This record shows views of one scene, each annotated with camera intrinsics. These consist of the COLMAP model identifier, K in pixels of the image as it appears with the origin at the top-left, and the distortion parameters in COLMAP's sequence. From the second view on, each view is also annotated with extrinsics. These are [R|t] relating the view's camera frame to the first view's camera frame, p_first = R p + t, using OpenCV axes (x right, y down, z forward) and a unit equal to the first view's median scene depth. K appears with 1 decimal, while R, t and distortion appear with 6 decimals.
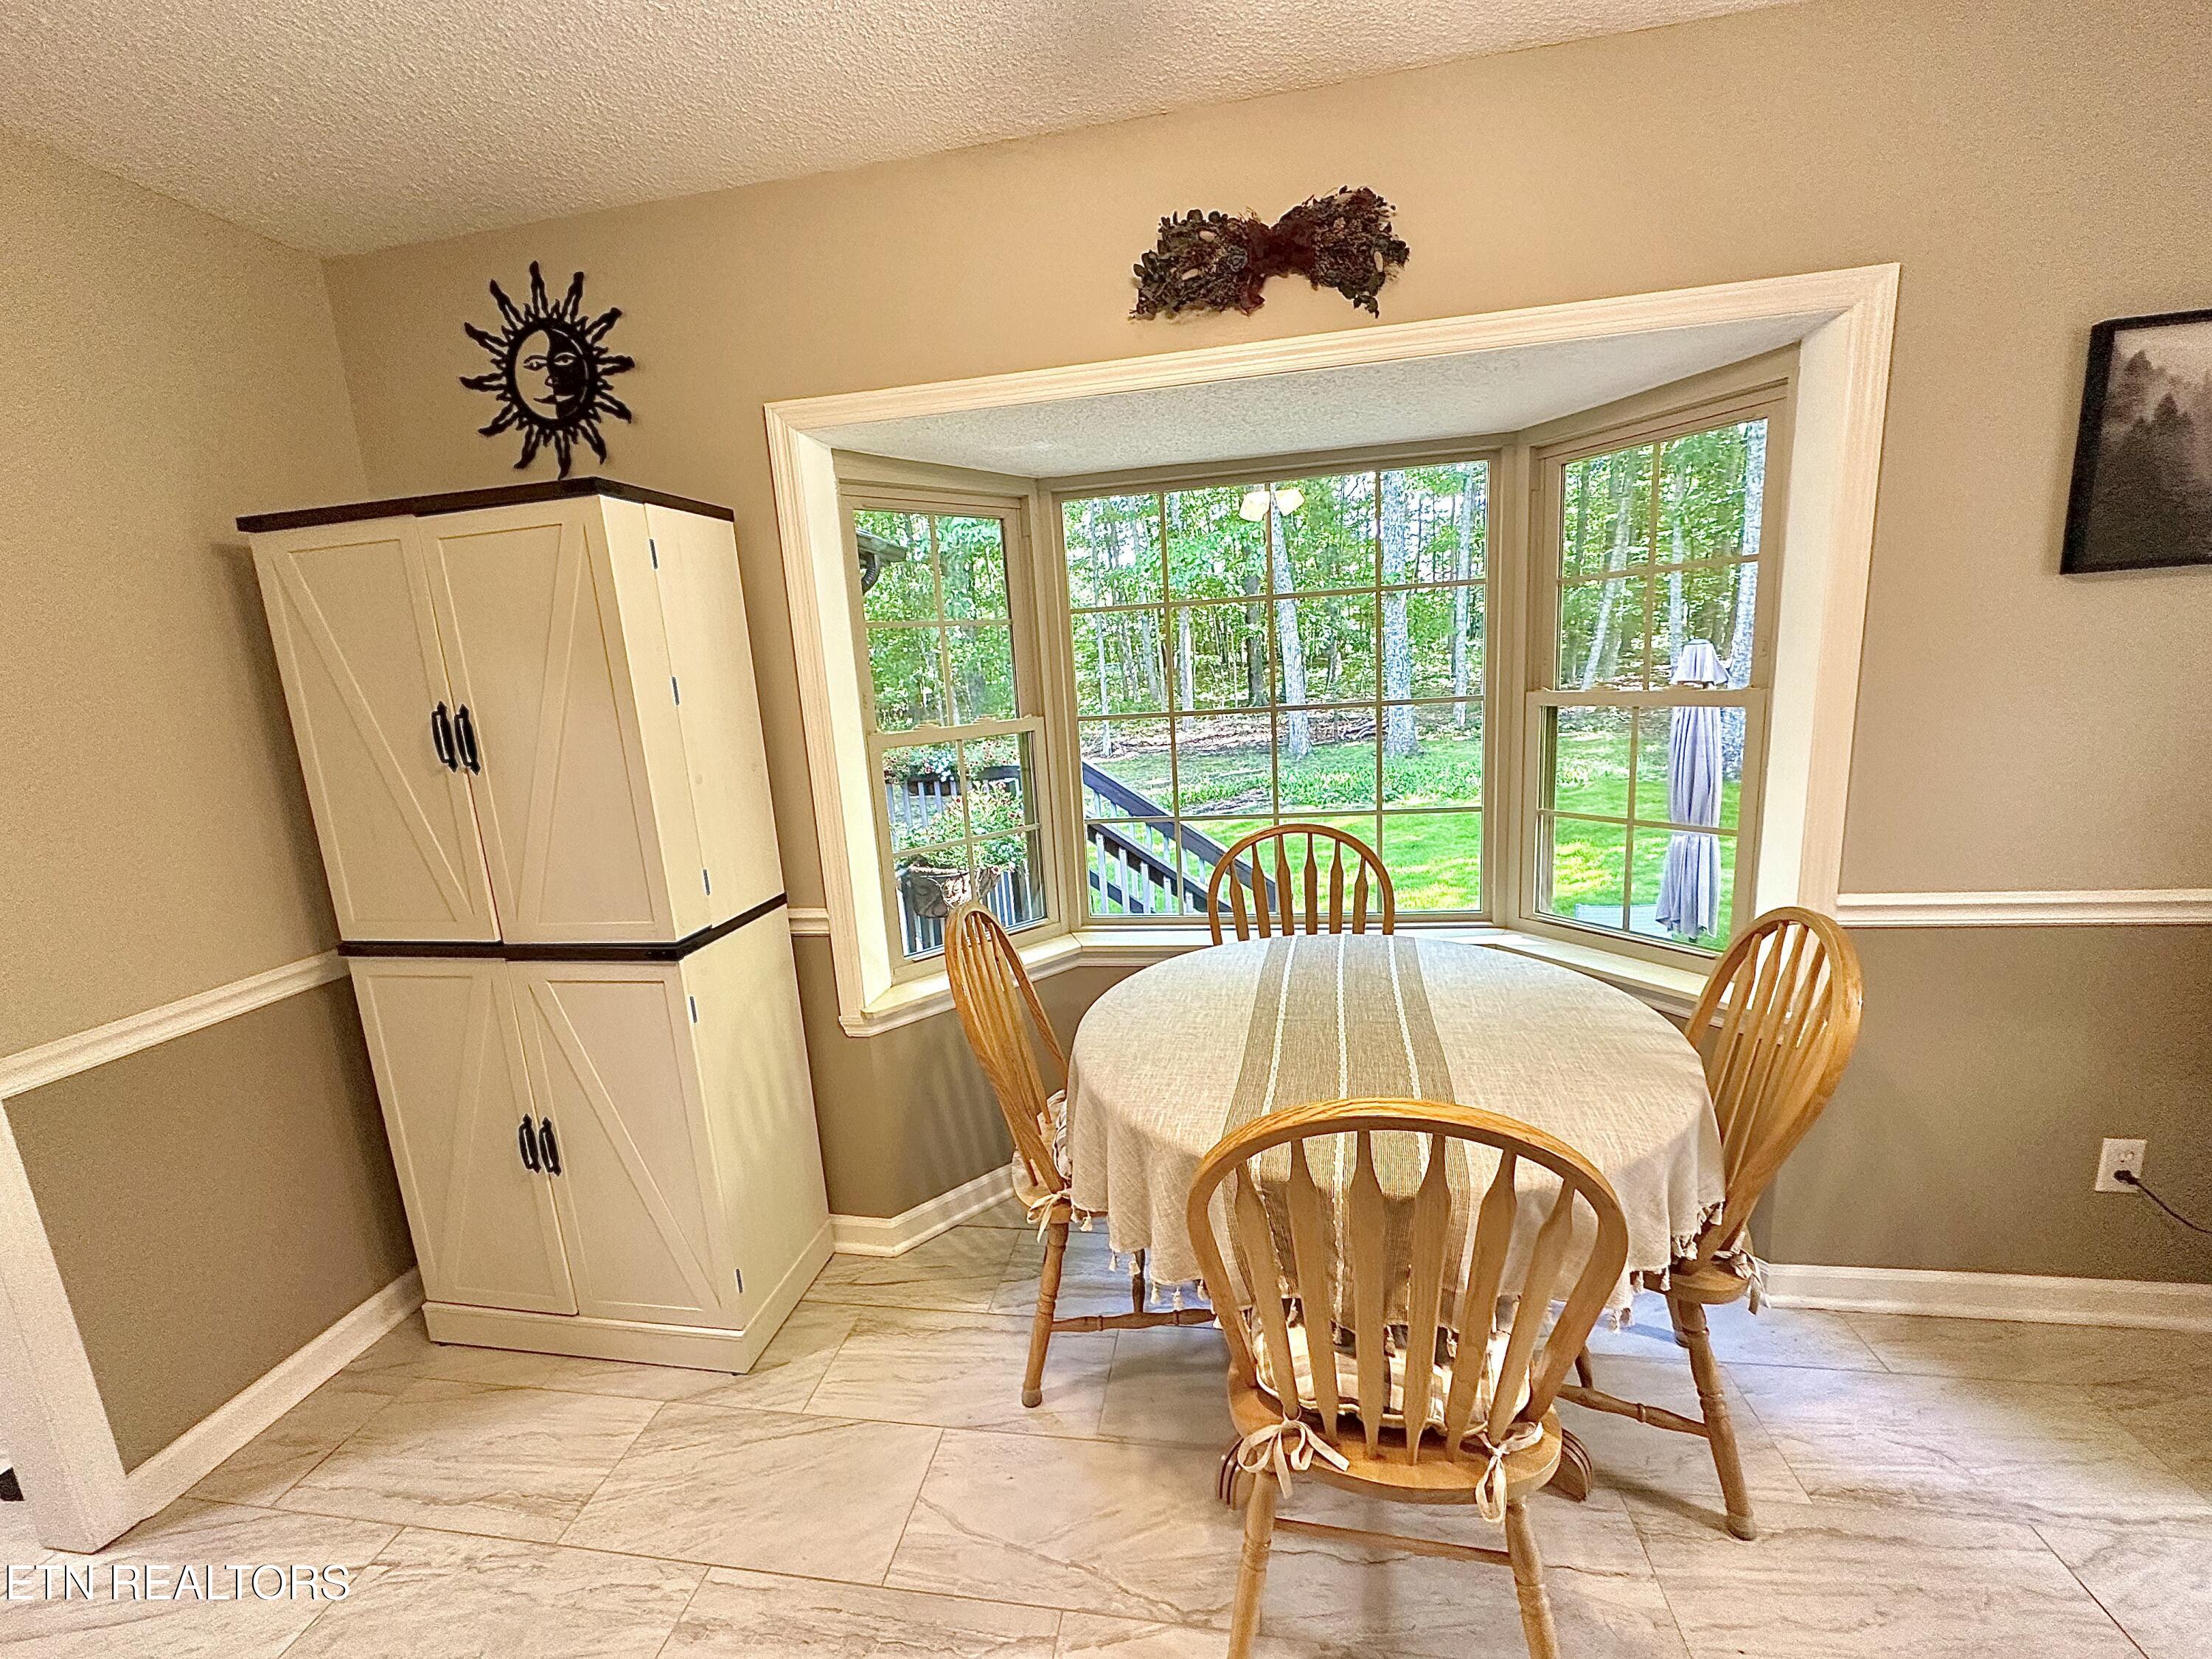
lens RADIAL K [[887.4, 0, 1100.8], [0, 887.4, 830.6], [0, 0, 1]] dist [-0.001276, -0.000148]
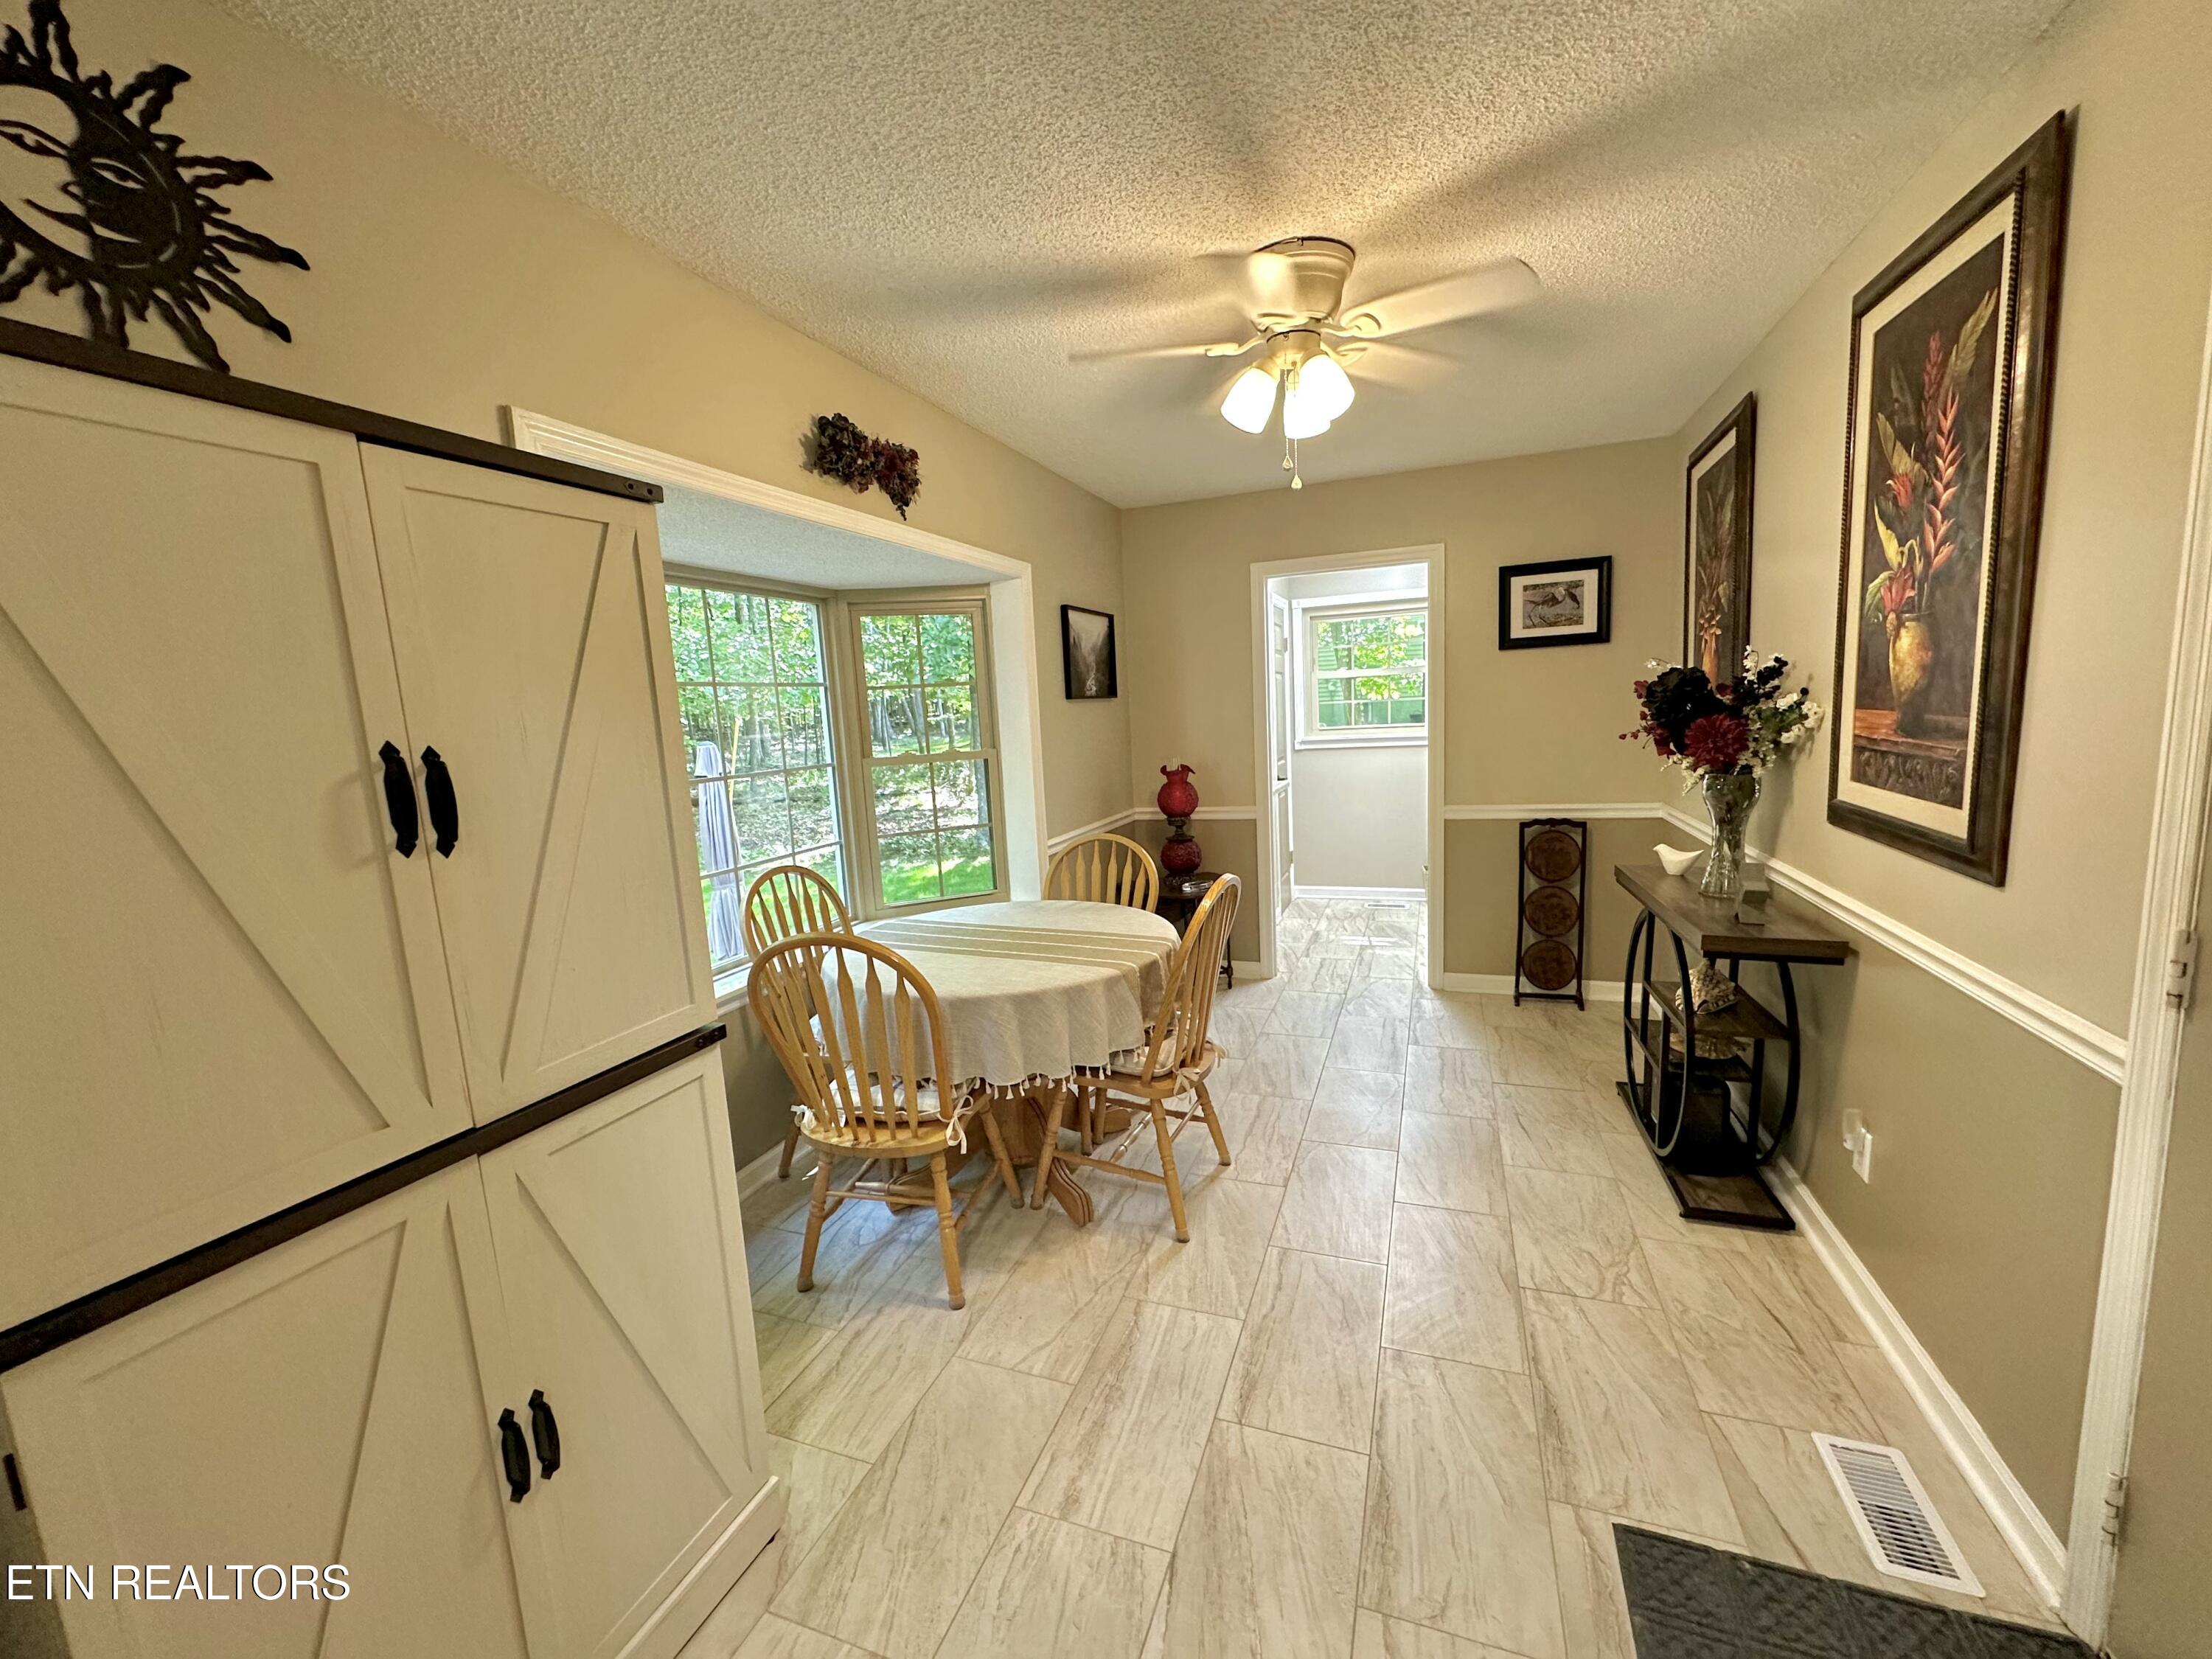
lens RADIAL K [[887.4, 0, 1107.7], [0, 887.4, 832.7], [0, 0, 1]] dist [-0.001276, -0.000148]
pose [[0.189614, -0.083885, 0.978269, -1.090238], [0.225397, 0.973454, 0.039784, 0.000095], [-0.955637, 0.212956, 0.203488, 0.373646]]
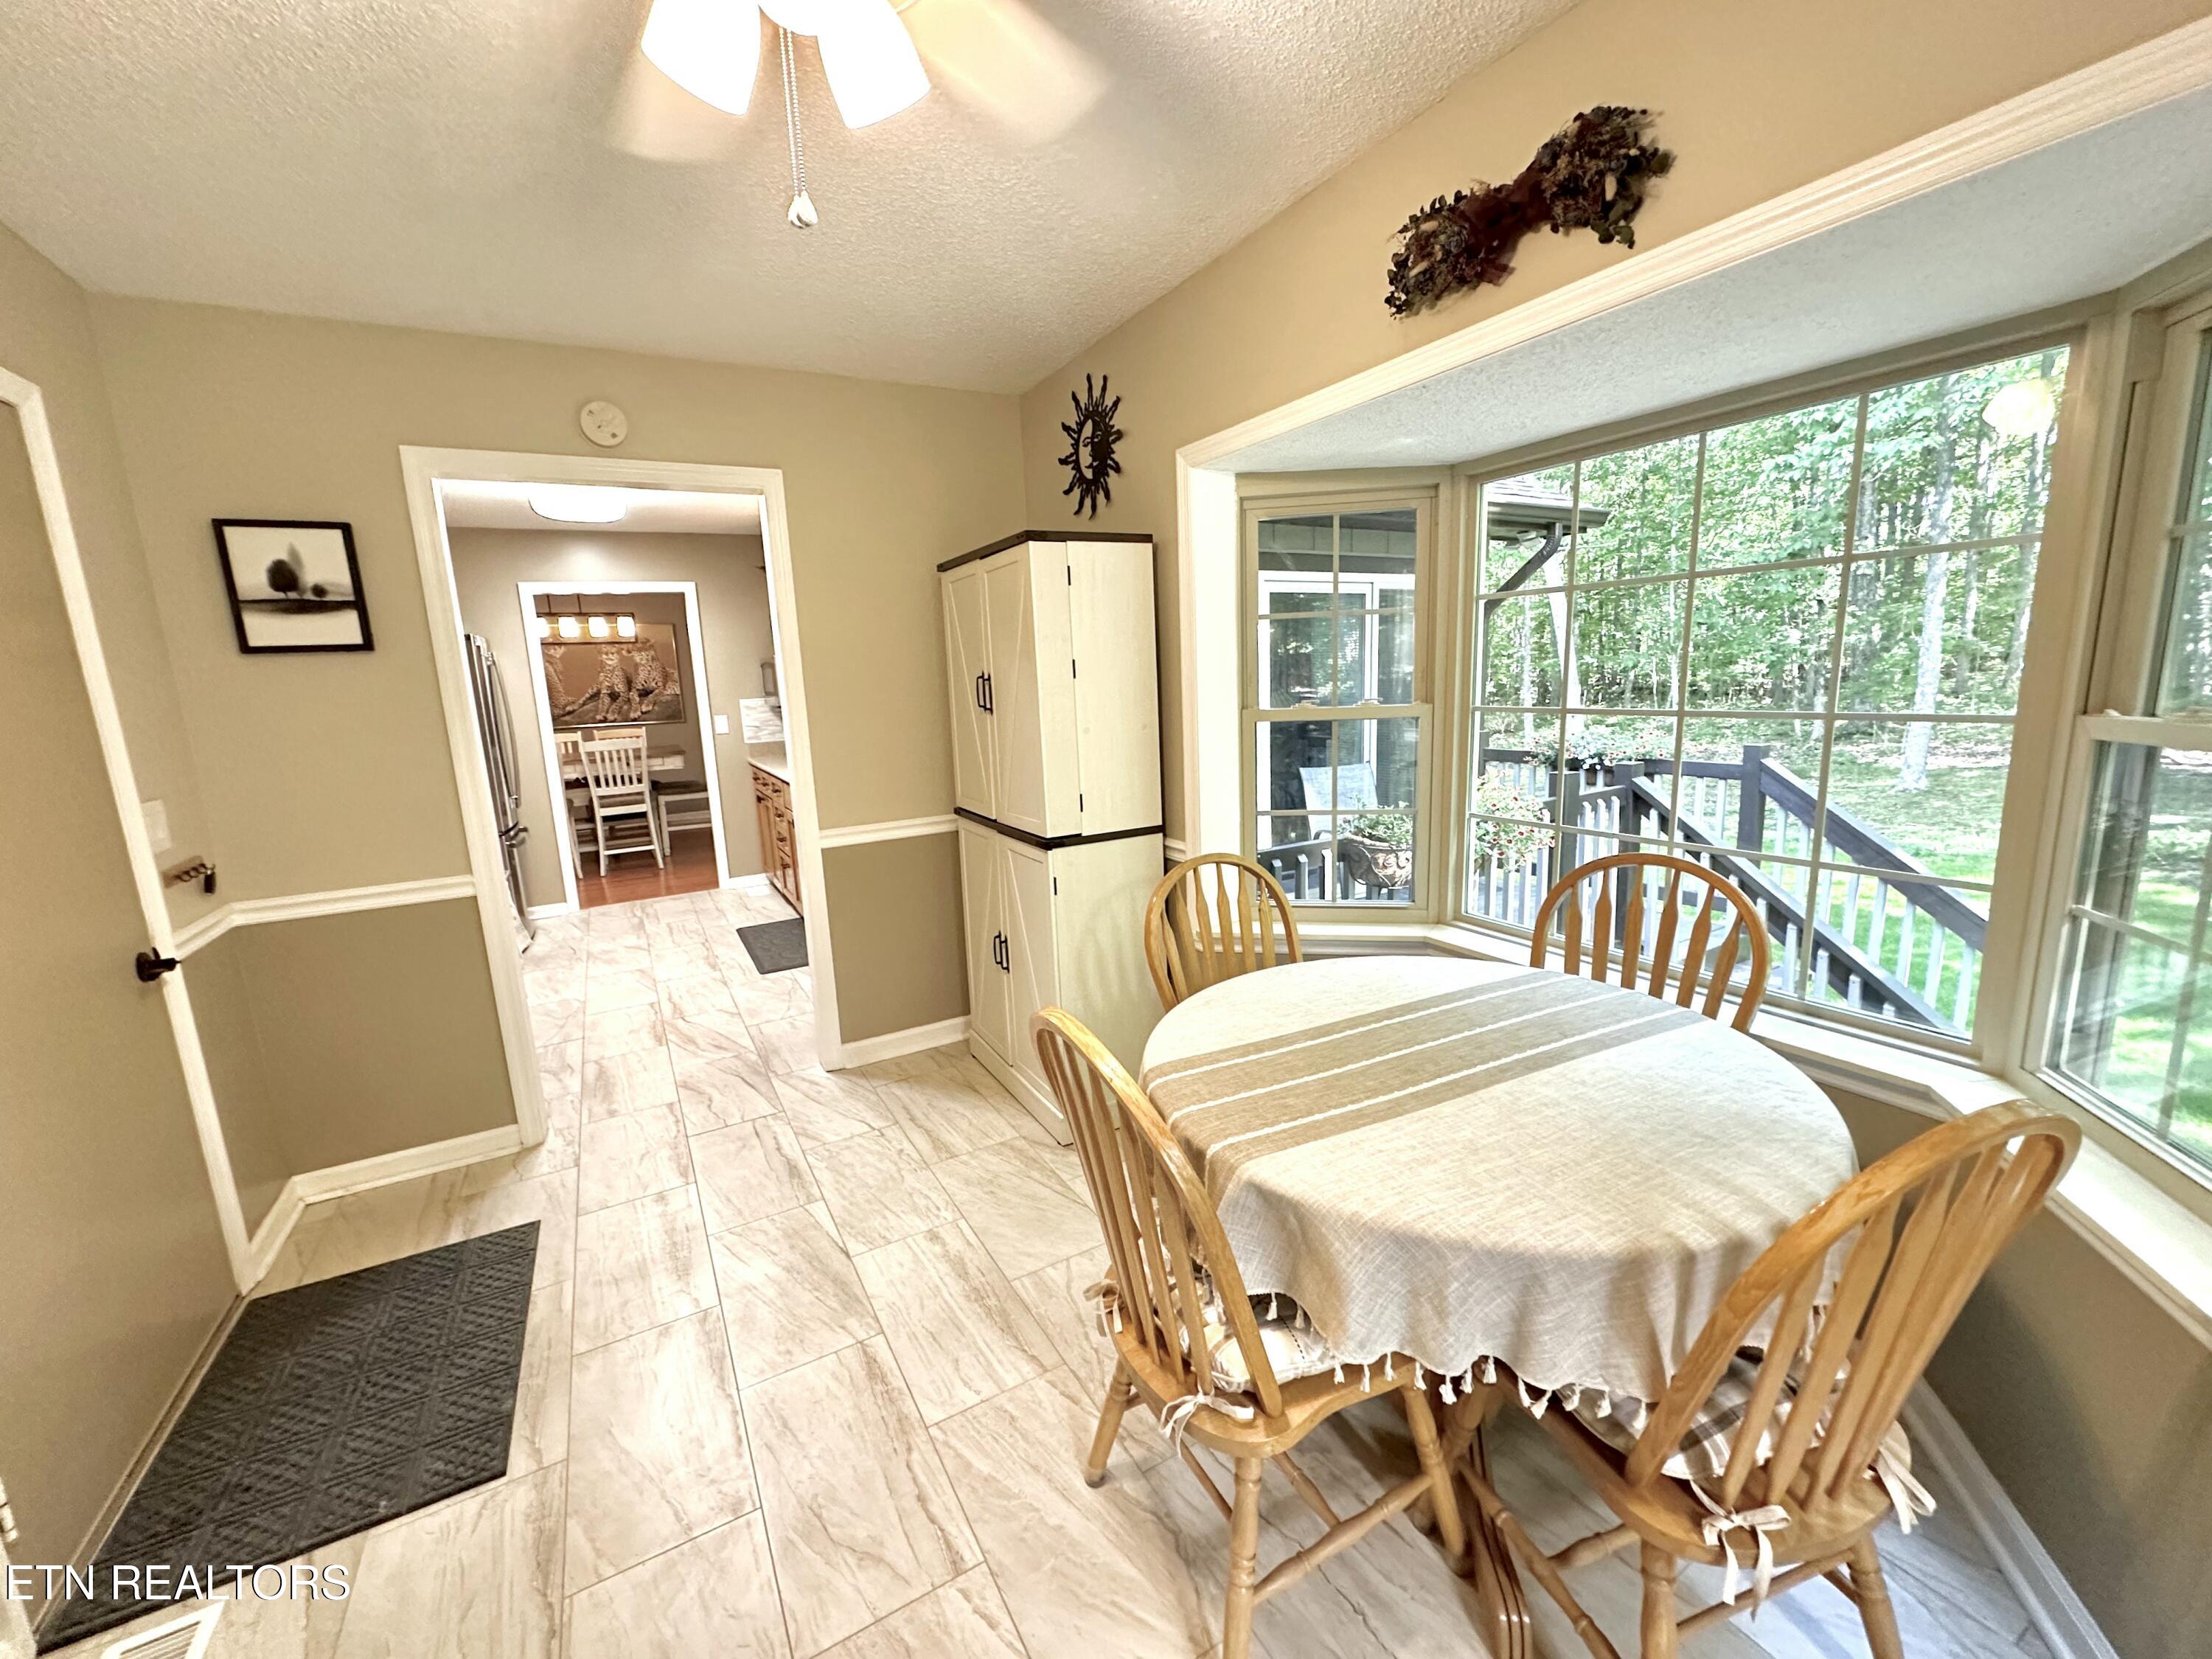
lens RADIAL K [[887.4, 0, 1105.6], [0, 887.4, 831.0], [0, 0, 1]] dist [-0.001276, -0.000148]
pose [[0.631865, 0.173624, -0.755381, 0.624840], [-0.143842, 0.983925, 0.105833, -0.051430], [0.761614, 0.041784, 0.646683, 0.096631]]
